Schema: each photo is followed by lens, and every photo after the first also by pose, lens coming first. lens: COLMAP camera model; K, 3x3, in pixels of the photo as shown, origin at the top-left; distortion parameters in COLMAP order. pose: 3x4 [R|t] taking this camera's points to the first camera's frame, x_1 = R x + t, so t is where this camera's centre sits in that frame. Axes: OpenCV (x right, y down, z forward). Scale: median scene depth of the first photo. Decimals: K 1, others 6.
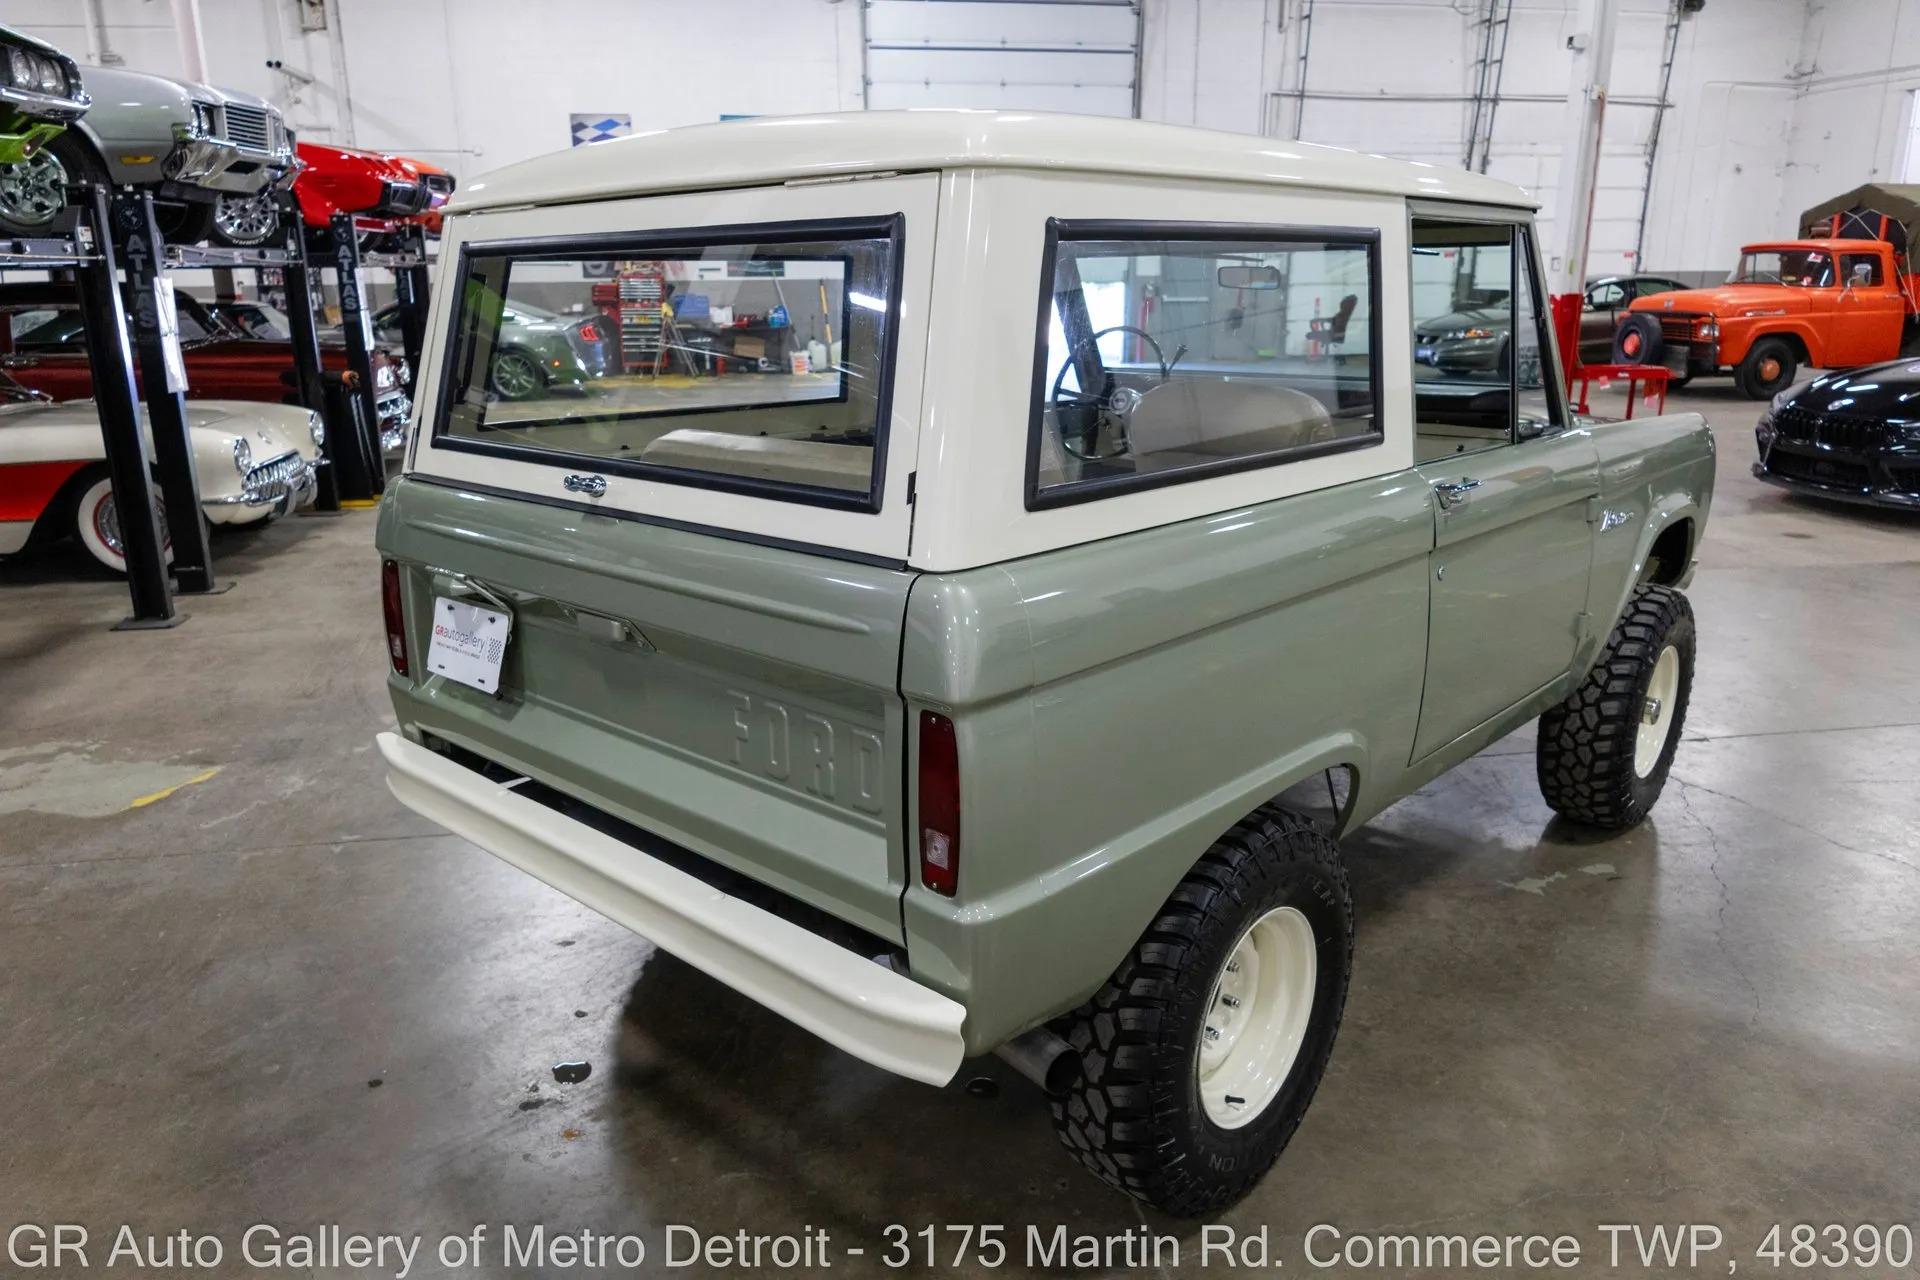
lens RADIAL K [[1243.0, 0, 961.2], [0, 1243.0, 620.4], [0, 0, 1]] dist [-0.001297, -0.003100]
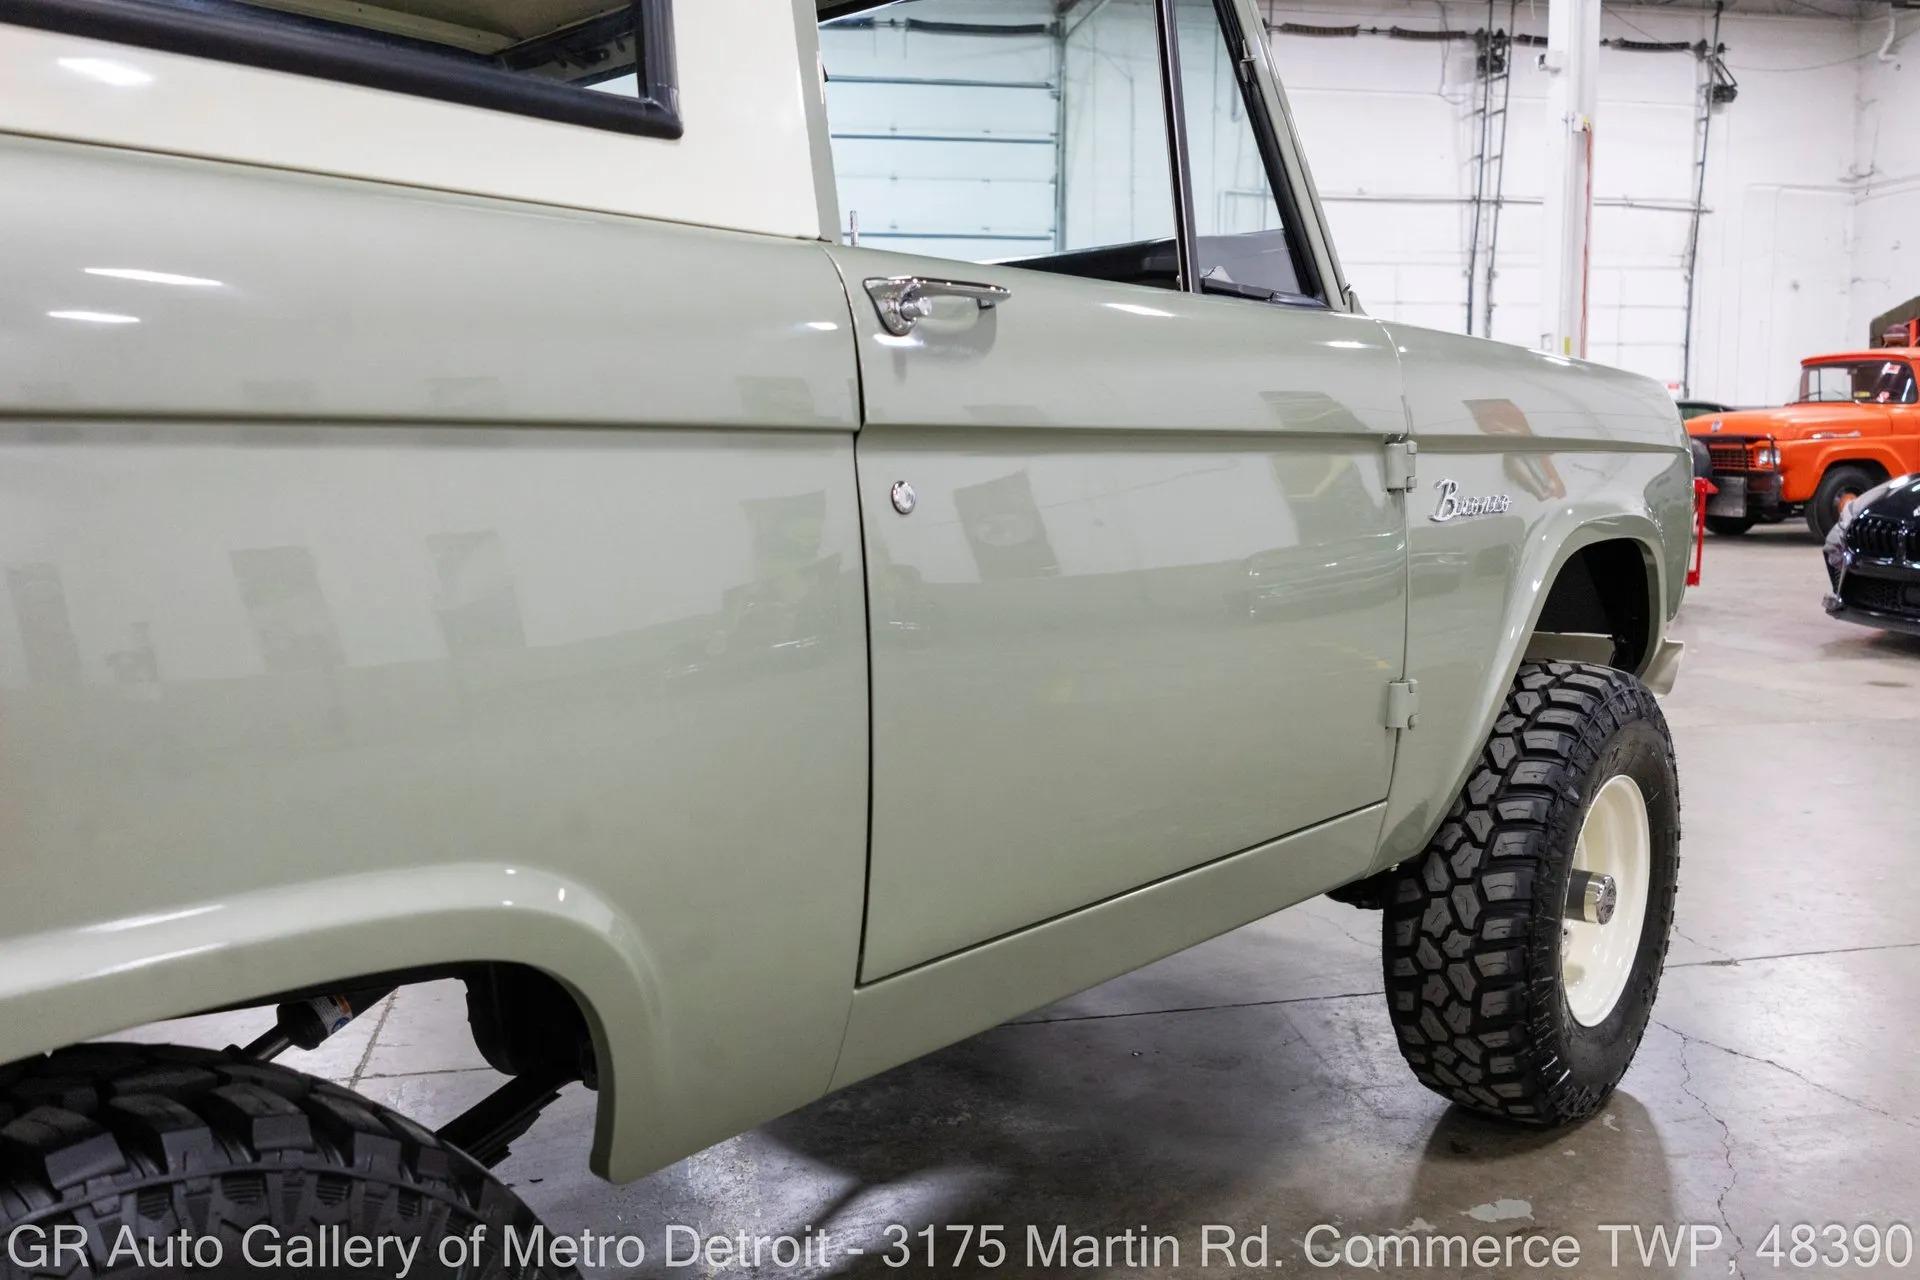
lens RADIAL K [[1559.1, 0, 925.8], [0, 1559.1, 628.0], [0, 0, 1]] dist [-0.012130, -0.011423]
pose [[0.999663, -0.006460, 0.025137, 0.132664], [0.010014, 0.989533, -0.143961, 0.027238], [-0.023944, 0.144165, 0.989264, 0.173781]]
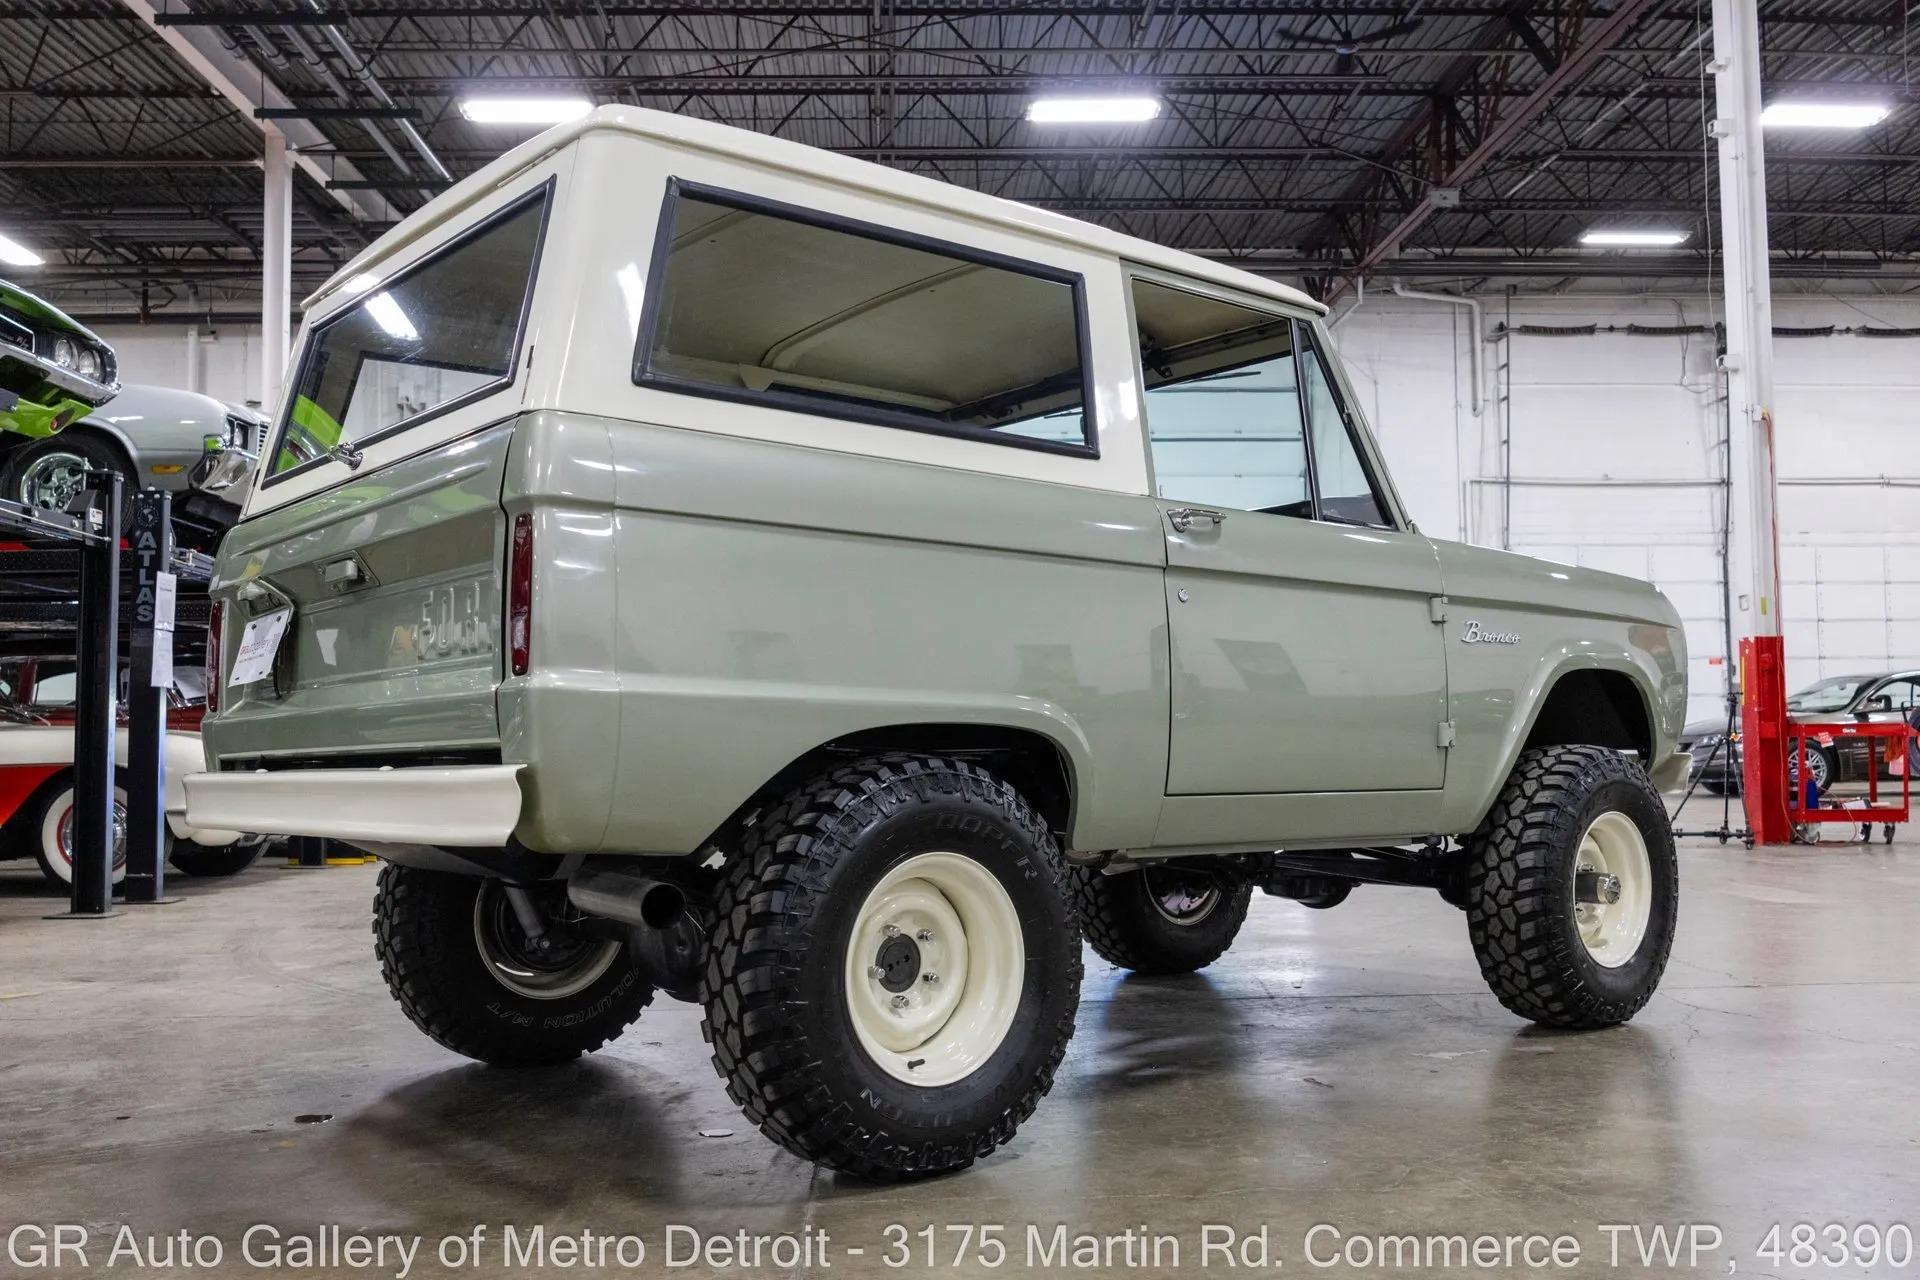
lens RADIAL K [[1554.3, 0, 960.0], [0, 1554.3, 640.0], [0, 0, 1]] dist [-0.010866, -0.013429]
pose [[0.993176, -0.010170, -0.116180, 0.122918], [-0.027082, 0.948847, -0.314572, 0.139480], [0.113436, 0.315572, 0.942097, -0.072604]]
